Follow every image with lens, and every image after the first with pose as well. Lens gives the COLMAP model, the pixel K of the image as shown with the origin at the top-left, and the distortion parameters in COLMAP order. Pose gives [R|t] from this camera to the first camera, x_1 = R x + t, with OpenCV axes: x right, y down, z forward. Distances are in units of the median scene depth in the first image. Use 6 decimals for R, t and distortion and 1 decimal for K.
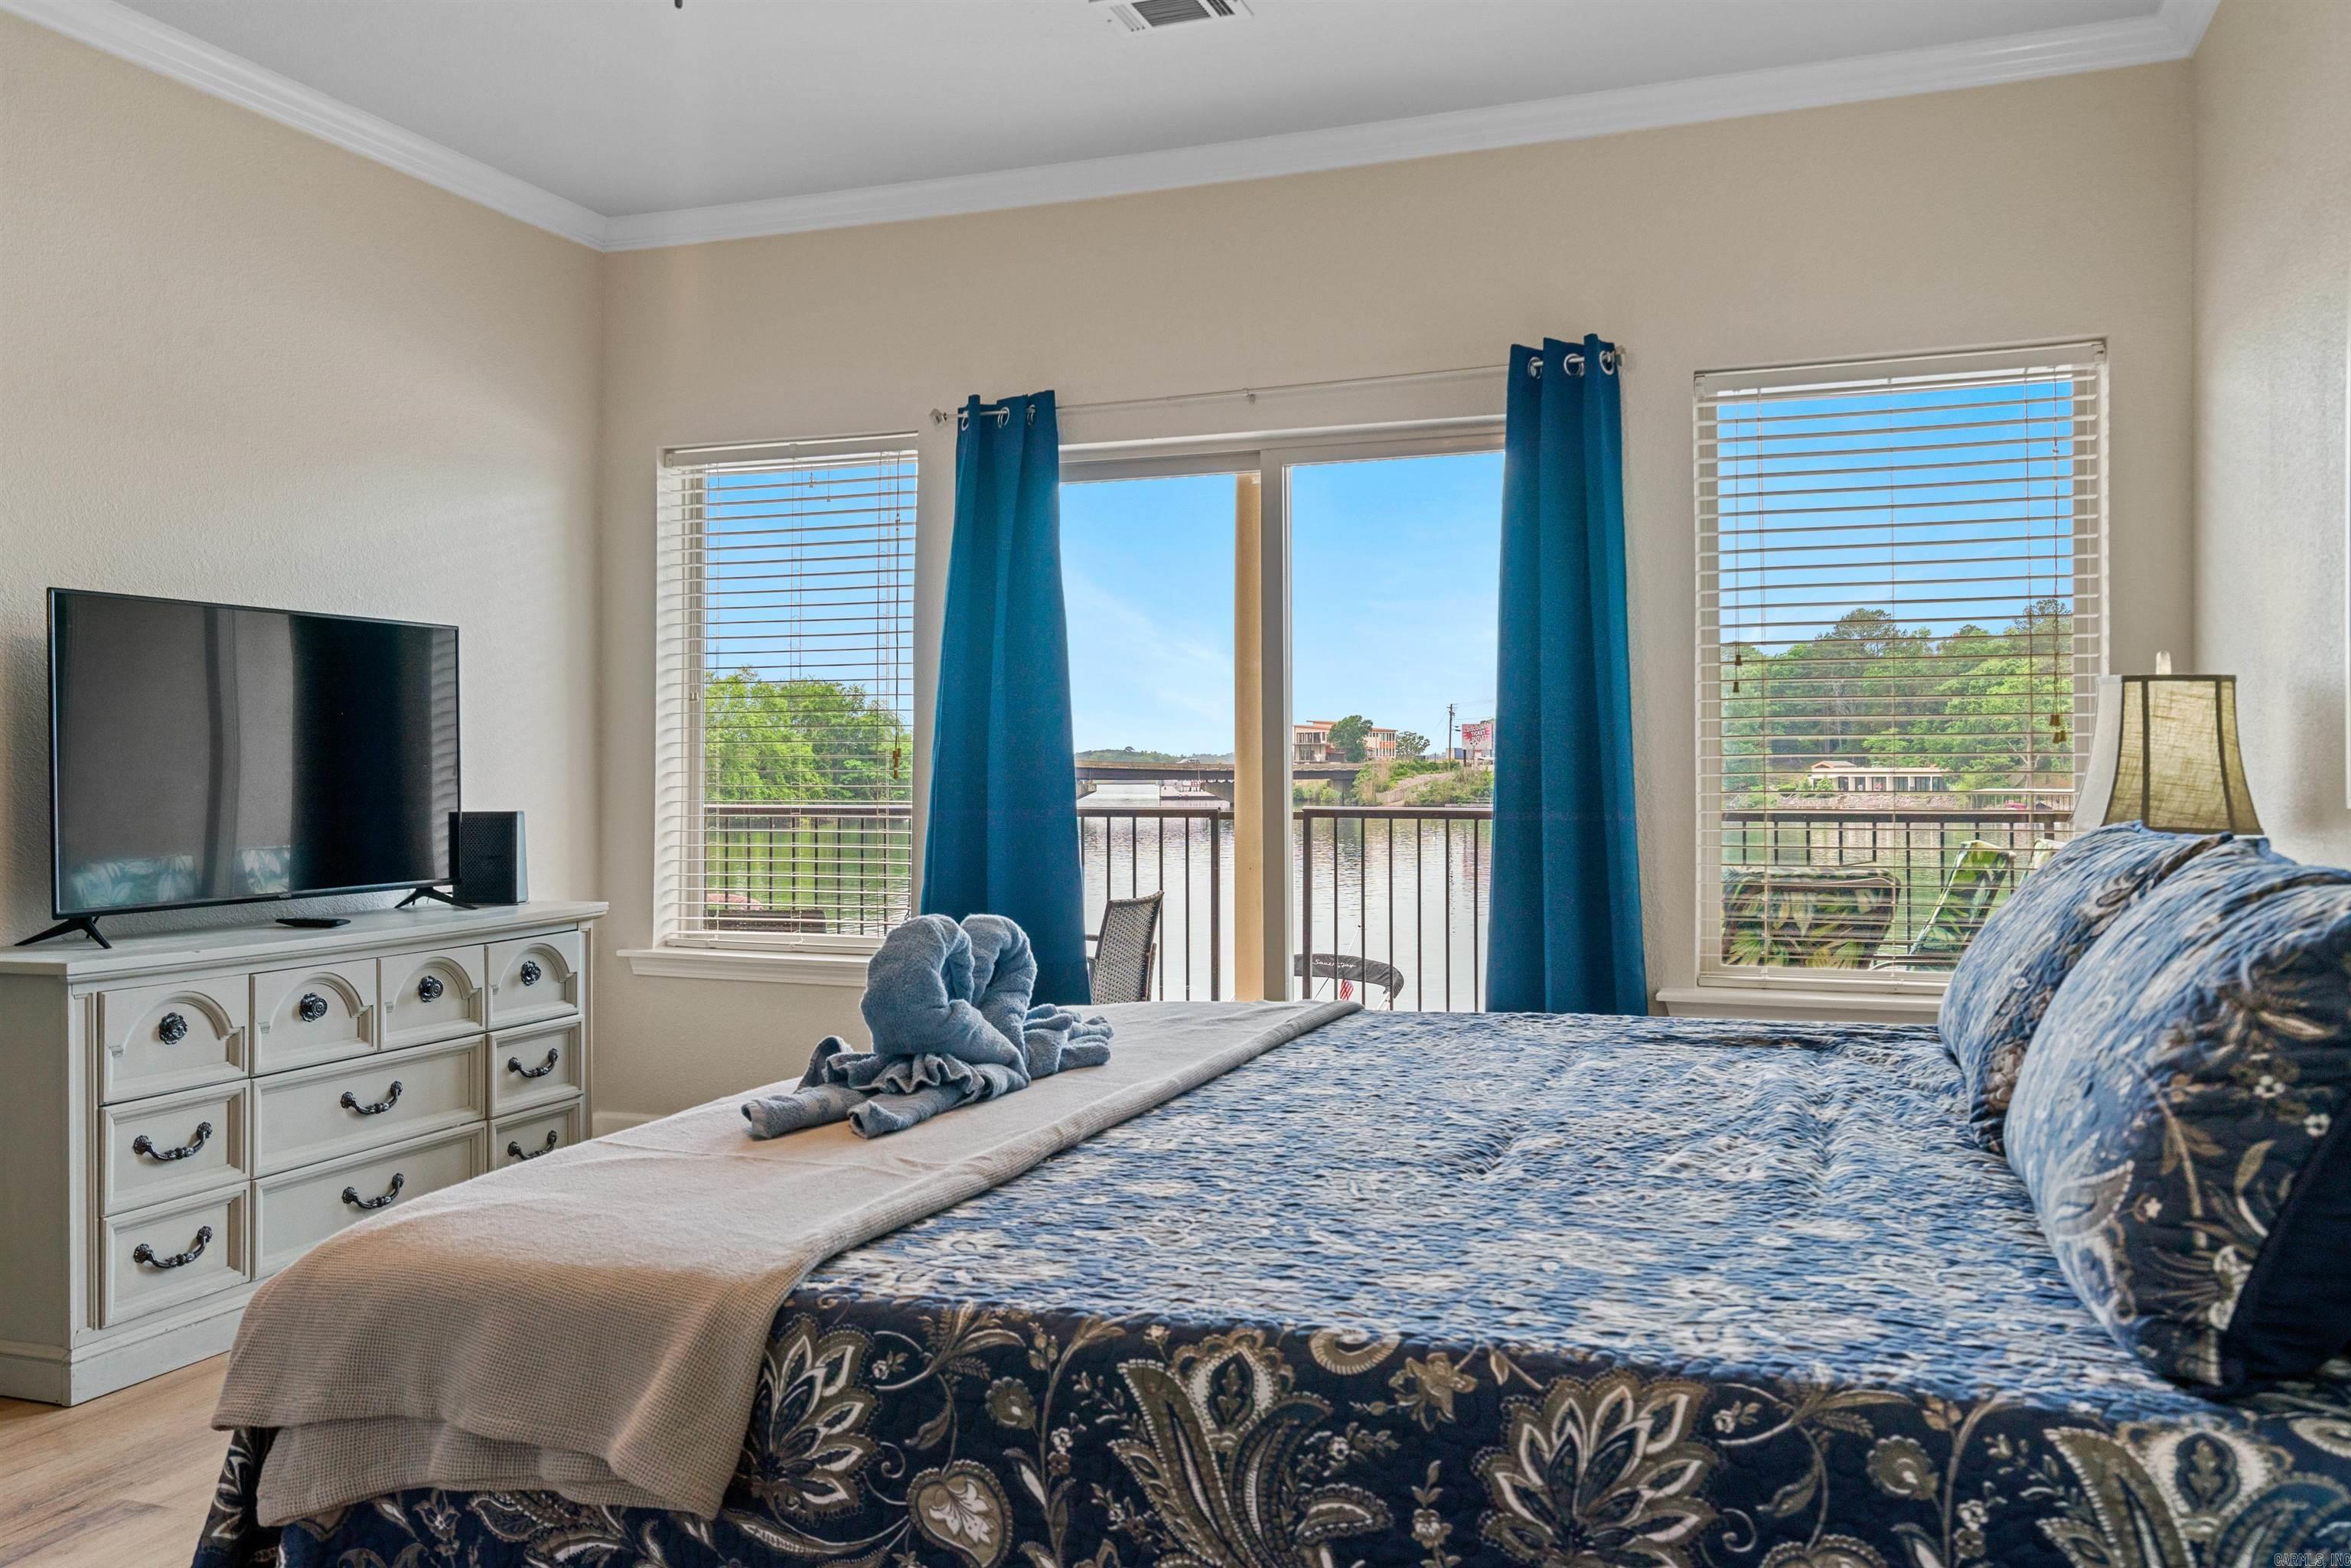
lens RADIAL K [[1844.2, 0, 1164.1], [0, 1844.2, 782.0], [0, 0, 1]] dist [0.009899, 0.002837]
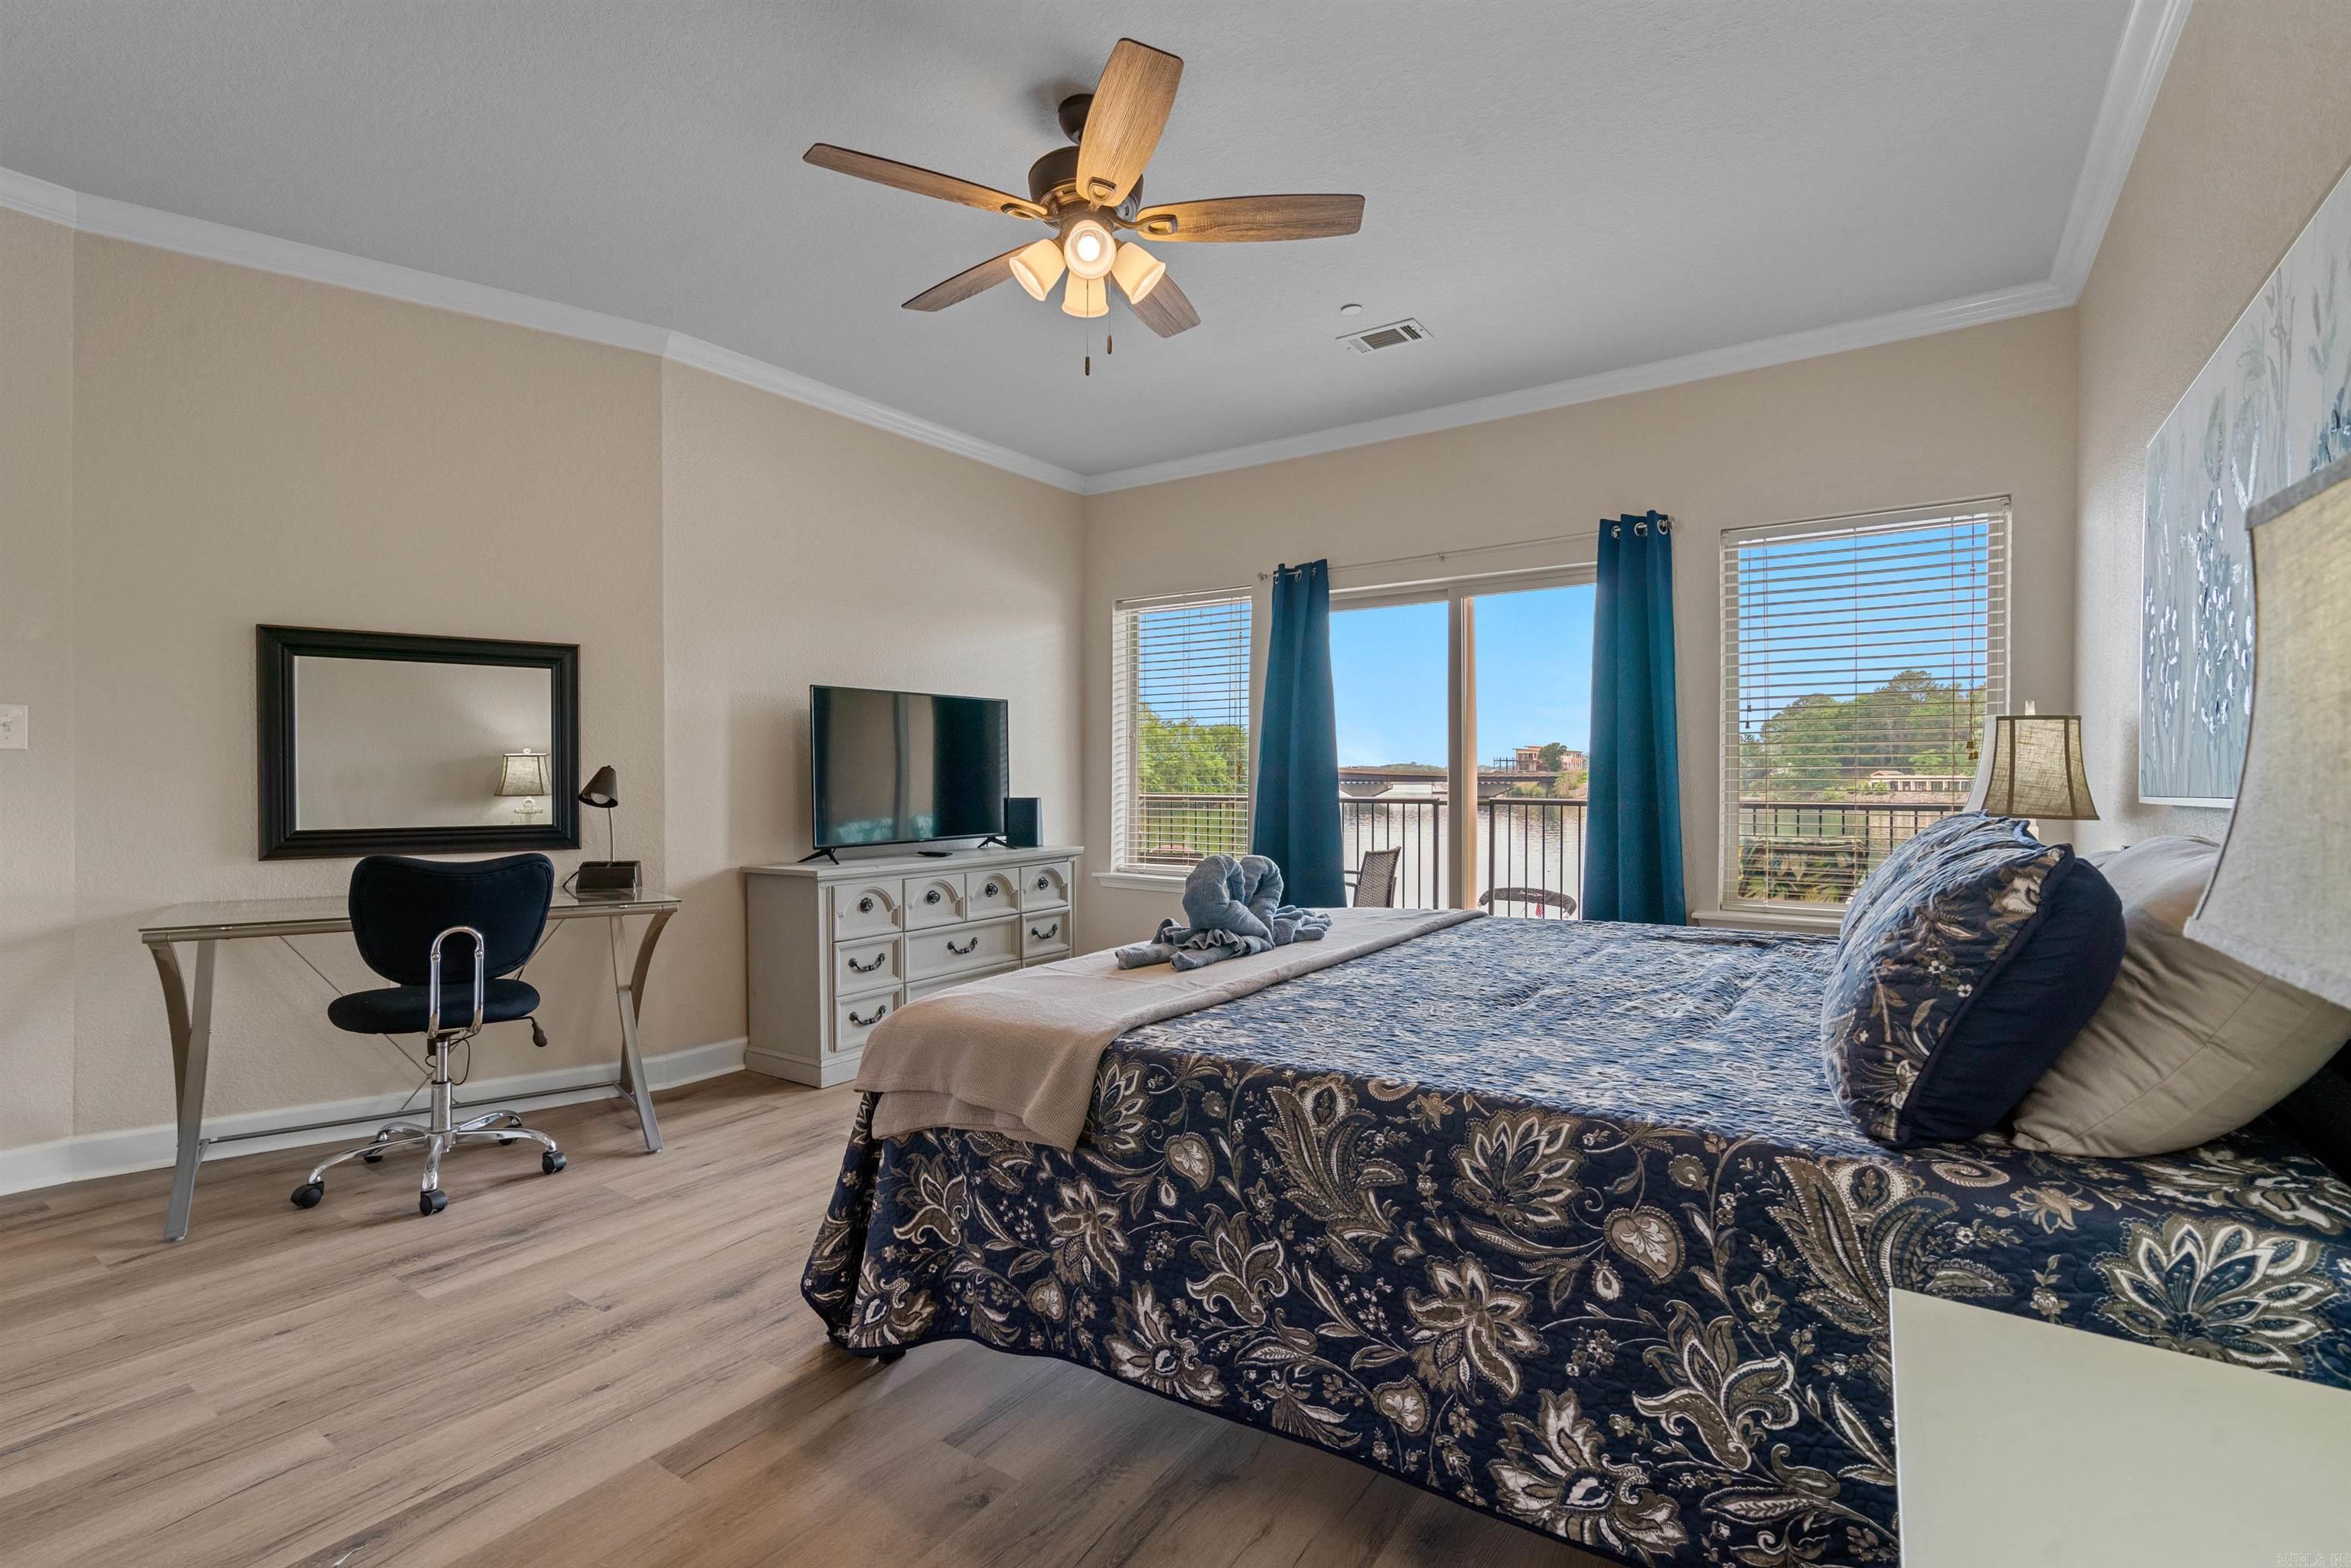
lens RADIAL K [[1070.9, 0, 1164.5], [0, 1070.9, 805.7], [0, 0, 1]] dist [-0.005398, 0.005831]
pose [[0.969681, 0.008171, -0.244237, 0.052756], [-0.002950, 0.999759, 0.021738, -0.000008], [0.244355, -0.020358, 0.969472, -0.034918]]
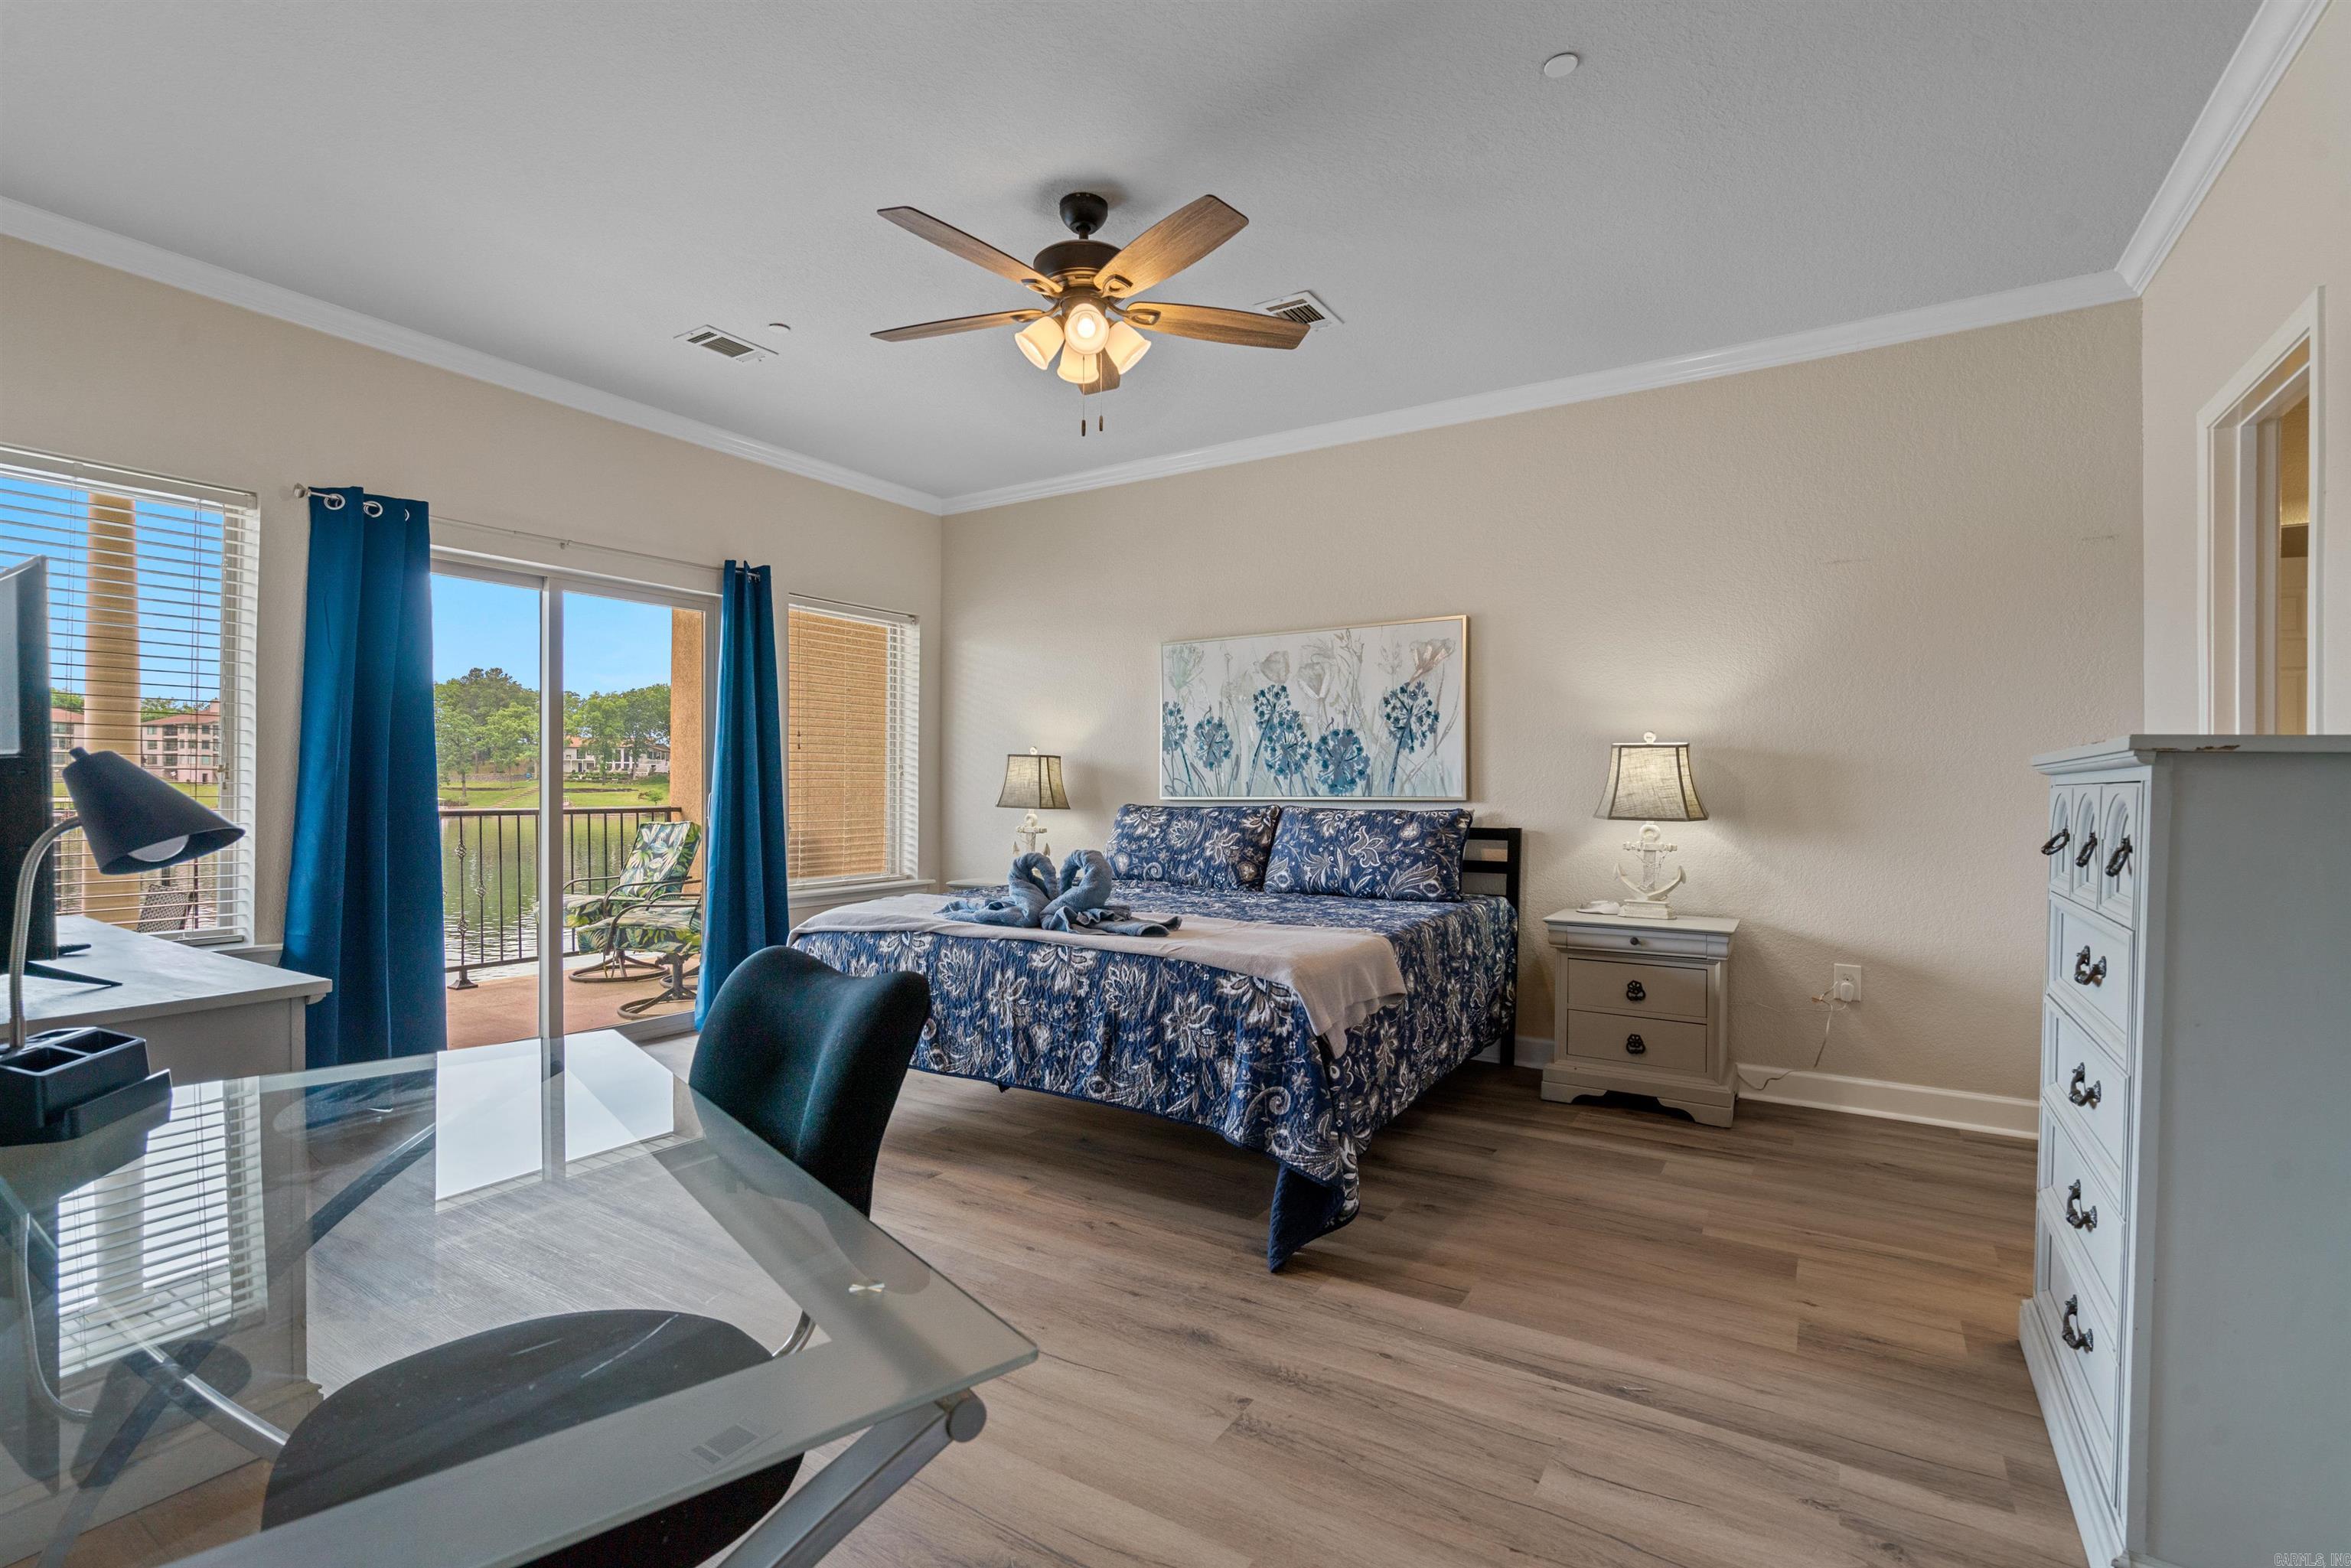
lens RADIAL K [[1070.9, 0, 1160.7], [0, 1070.9, 802.3], [0, 0, 1]] dist [-0.005398, 0.005831]
pose [[0.215915, -0.011024, 0.976350, -0.919447], [0.001862, 0.999939, 0.010879, -0.000800], [-0.976410, -0.000531, 0.215923, 0.396810]]
